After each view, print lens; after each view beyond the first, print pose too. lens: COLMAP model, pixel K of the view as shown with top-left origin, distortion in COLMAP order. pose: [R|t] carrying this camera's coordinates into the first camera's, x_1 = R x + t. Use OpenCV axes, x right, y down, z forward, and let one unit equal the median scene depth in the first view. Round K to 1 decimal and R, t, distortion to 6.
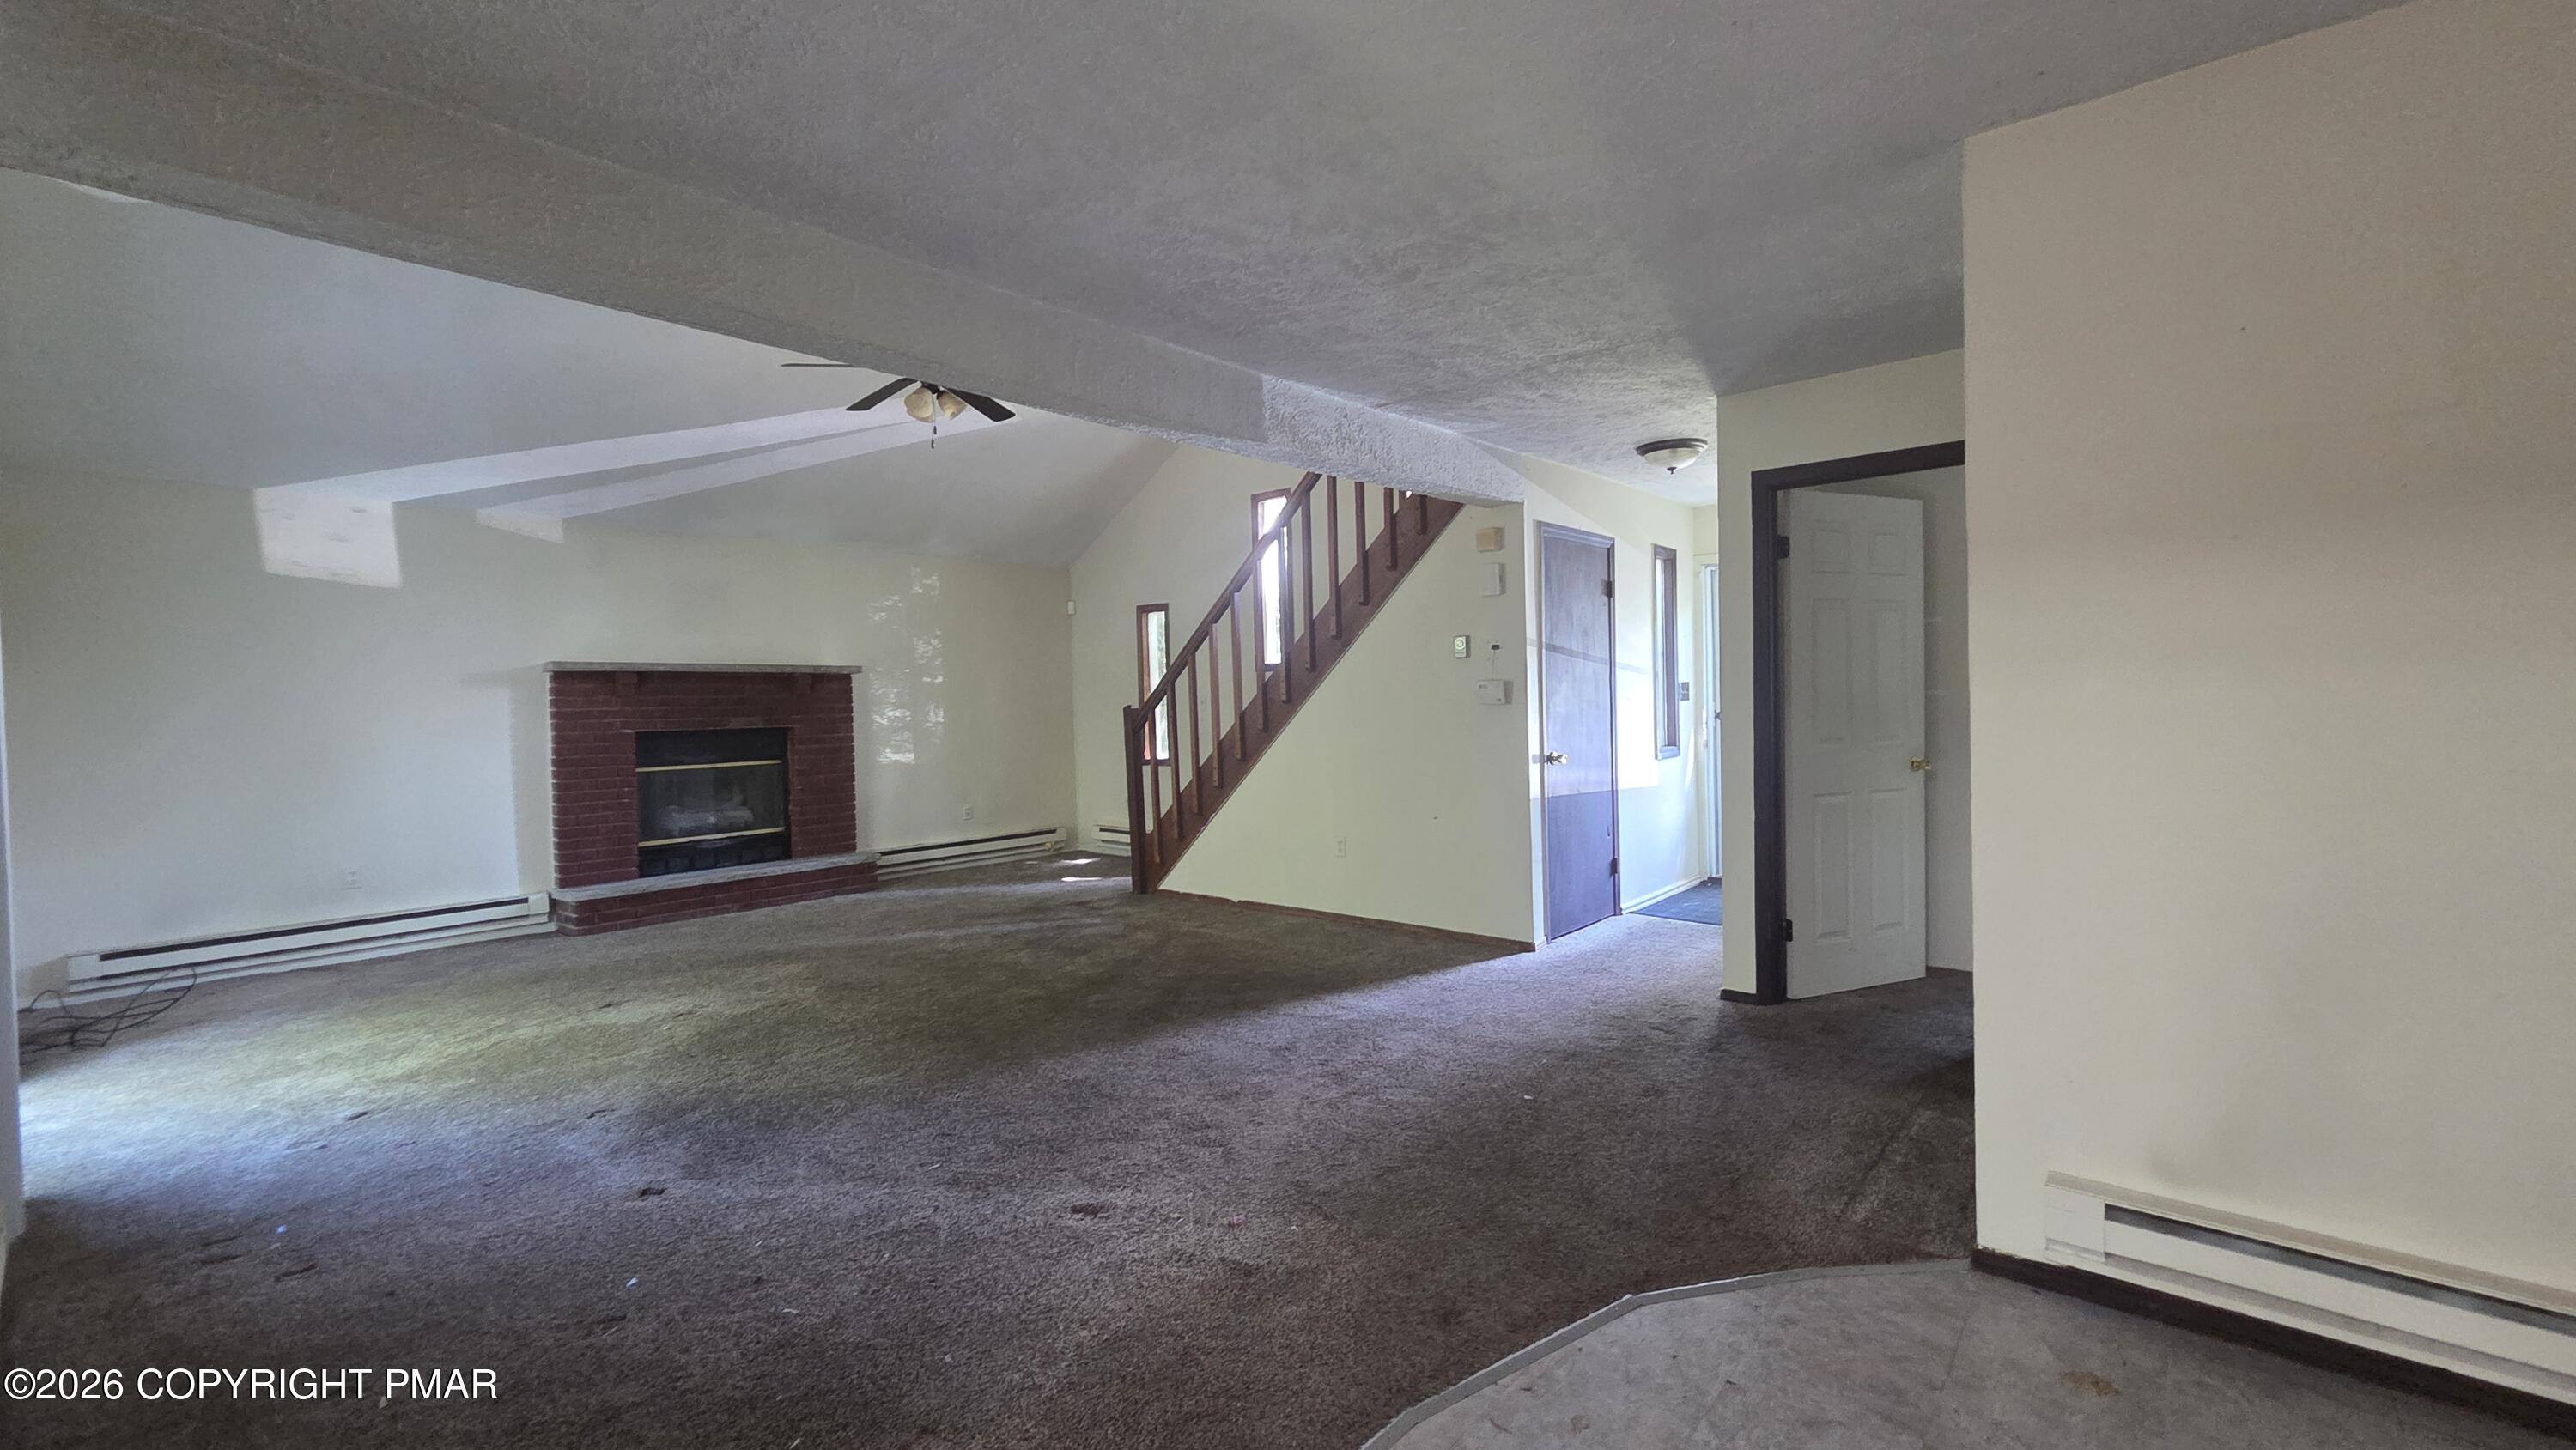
lens RADIAL K [[1056.9, 0, 1281.9], [0, 1056.9, 716.2], [0, 0, 1]] dist [0.002822, 0.000724]
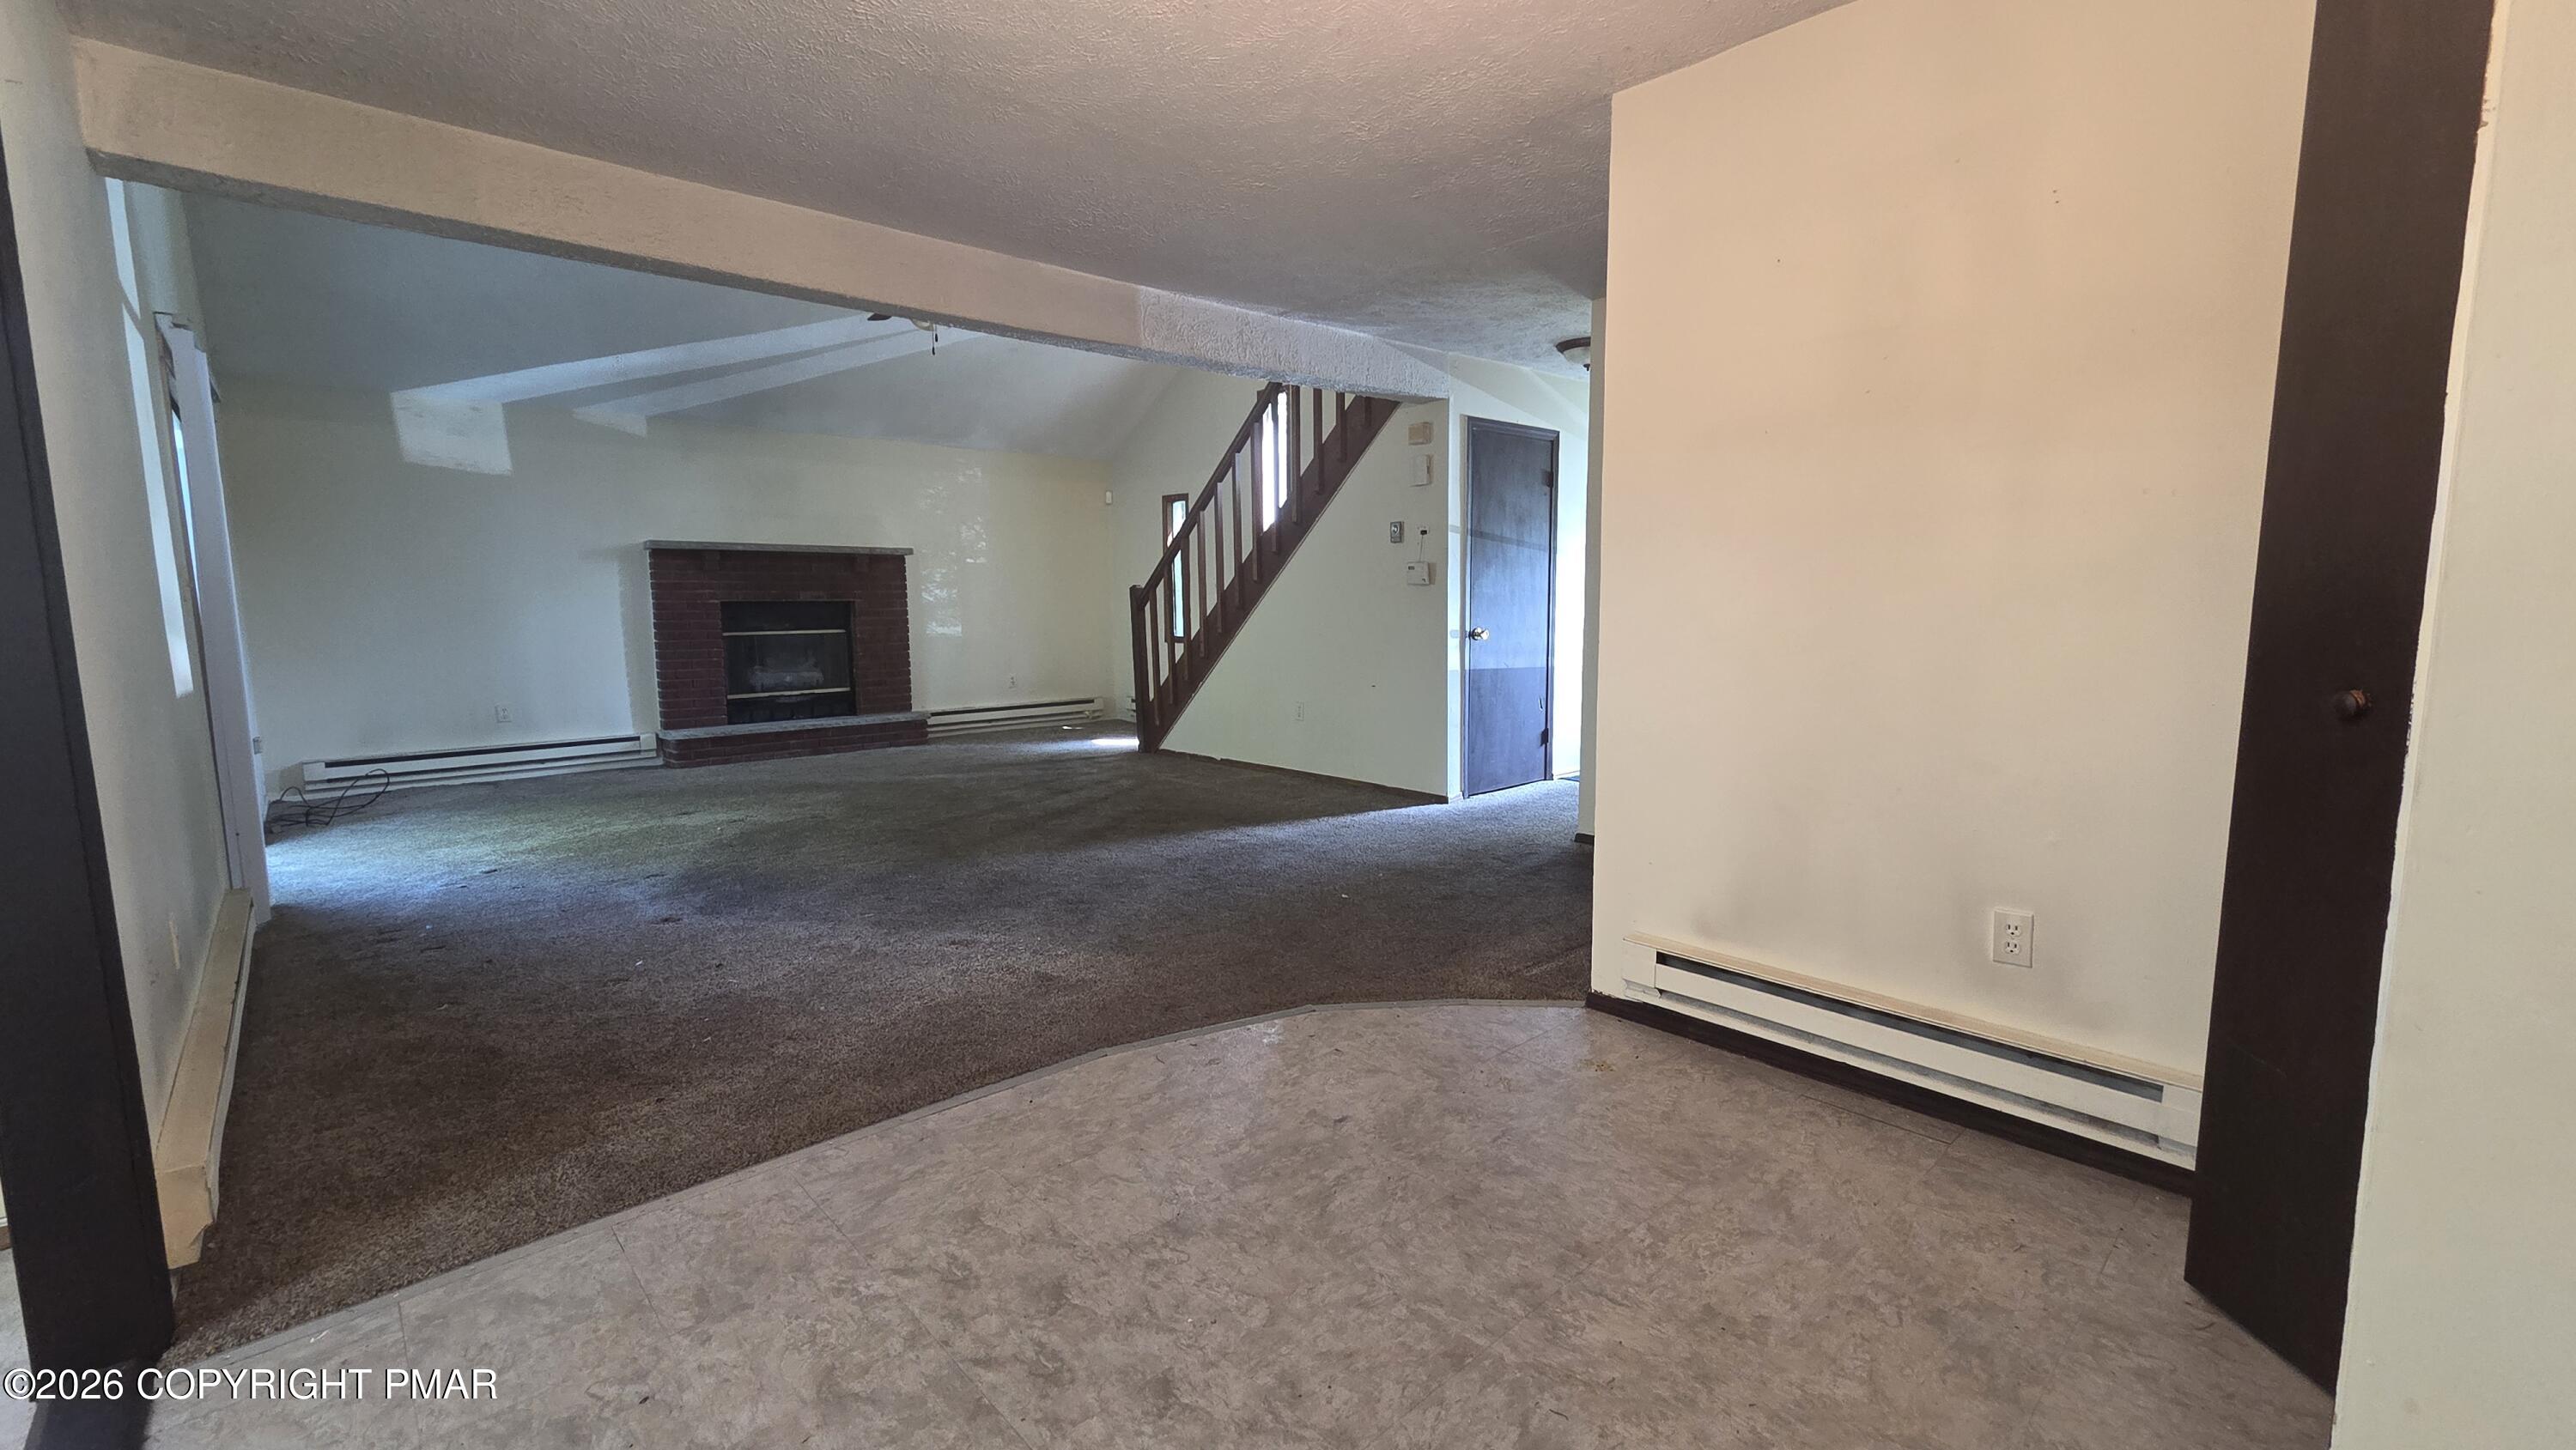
lens RADIAL K [[1056.9, 0, 1281.9], [0, 1056.9, 716.2], [0, 0, 1]] dist [0.002822, 0.000724]
pose [[0.992891, 0.027292, -0.115857, 0.185828], [-0.015886, 0.995035, 0.098252, 0.019685], [0.117963, -0.095713, 0.988394, -0.130230]]
